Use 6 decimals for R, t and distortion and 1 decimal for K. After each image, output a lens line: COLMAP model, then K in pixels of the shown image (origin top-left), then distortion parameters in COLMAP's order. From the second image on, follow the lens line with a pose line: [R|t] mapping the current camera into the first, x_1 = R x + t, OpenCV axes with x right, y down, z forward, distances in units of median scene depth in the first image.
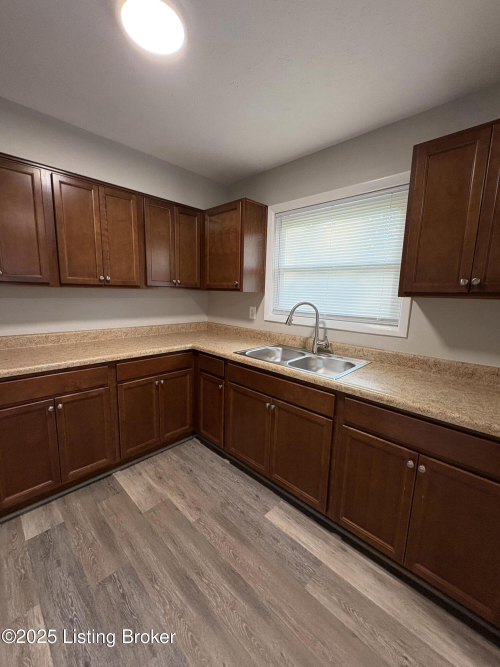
lens RADIAL K [[266.4, 0, 251.3], [0, 266.4, 333.9], [0, 0, 1]] dist [-0.000621, 0.000196]
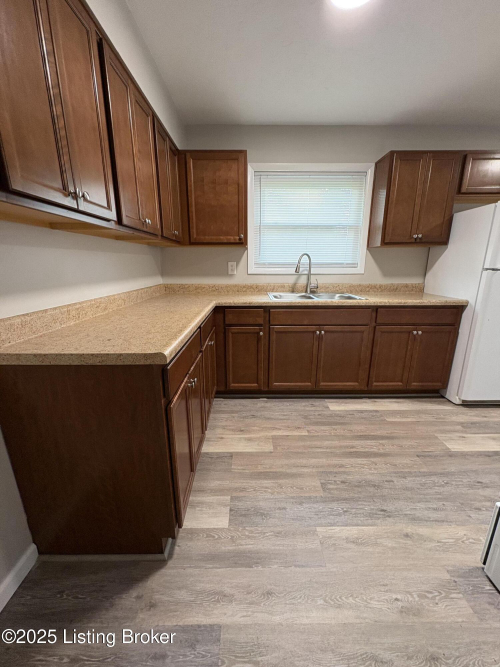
lens RADIAL K [[266.4, 0, 251.3], [0, 266.4, 333.9], [0, 0, 1]] dist [-0.000621, 0.000196]
pose [[0.715864, -0.204864, 0.667510, -1.002758], [0.130550, 0.978401, 0.160273, 0.021868], [-0.685927, -0.027590, 0.727147, 0.266638]]
